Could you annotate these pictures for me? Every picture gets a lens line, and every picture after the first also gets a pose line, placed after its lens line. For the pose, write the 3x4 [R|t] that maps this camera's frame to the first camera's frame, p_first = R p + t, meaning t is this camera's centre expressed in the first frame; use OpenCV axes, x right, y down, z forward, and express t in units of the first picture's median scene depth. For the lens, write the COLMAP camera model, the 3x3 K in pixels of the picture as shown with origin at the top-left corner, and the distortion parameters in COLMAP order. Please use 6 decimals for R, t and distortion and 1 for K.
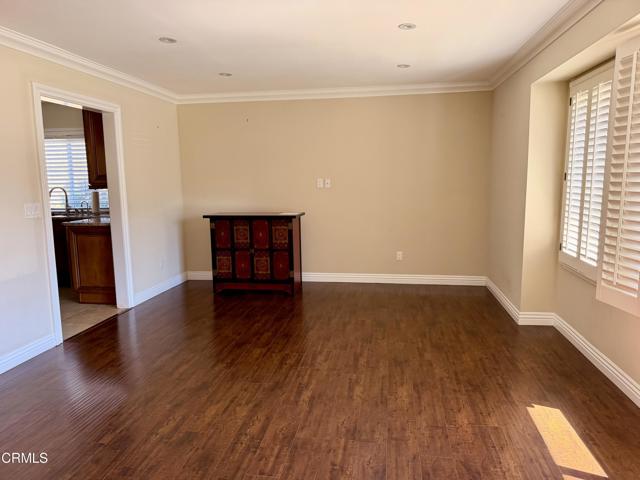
lens RADIAL K [[451.3, 0, 317.8], [0, 451.3, 240.8], [0, 0, 1]] dist [0.034197, -0.054455]
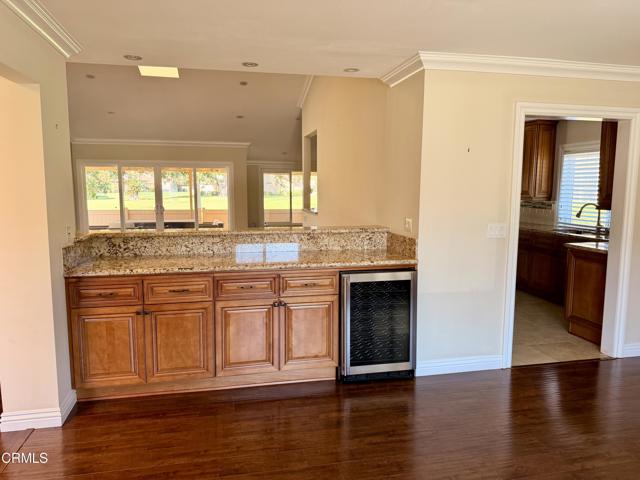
lens RADIAL K [[451.3, 0, 318.4], [0, 451.3, 240.5], [0, 0, 1]] dist [0.034197, -0.054455]
pose [[0.368283, 0.115606, -0.922498, 0.115542], [-0.130828, 0.988810, 0.071686, -0.046975], [0.920463, 0.094288, 0.379286, 0.180271]]
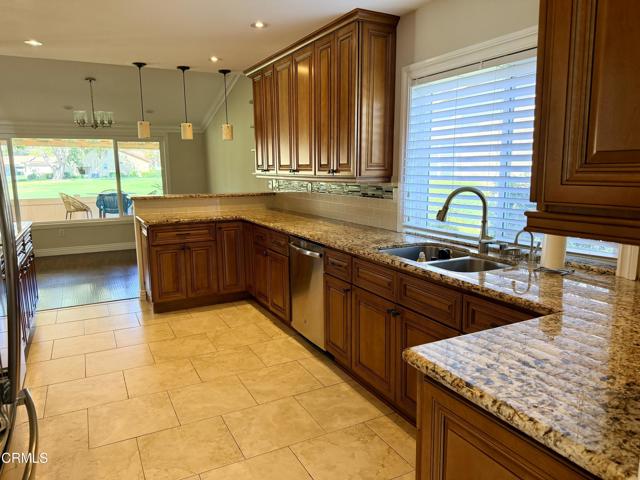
lens RADIAL K [[451.3, 0, 319.1], [0, 451.3, 238.7], [0, 0, 1]] dist [0.034197, -0.054455]
pose [[0.630097, 0.121609, -0.766935, -0.431903], [-0.110356, 0.991660, 0.066577, -0.108541], [0.768635, 0.042686, 0.638262, 0.814585]]
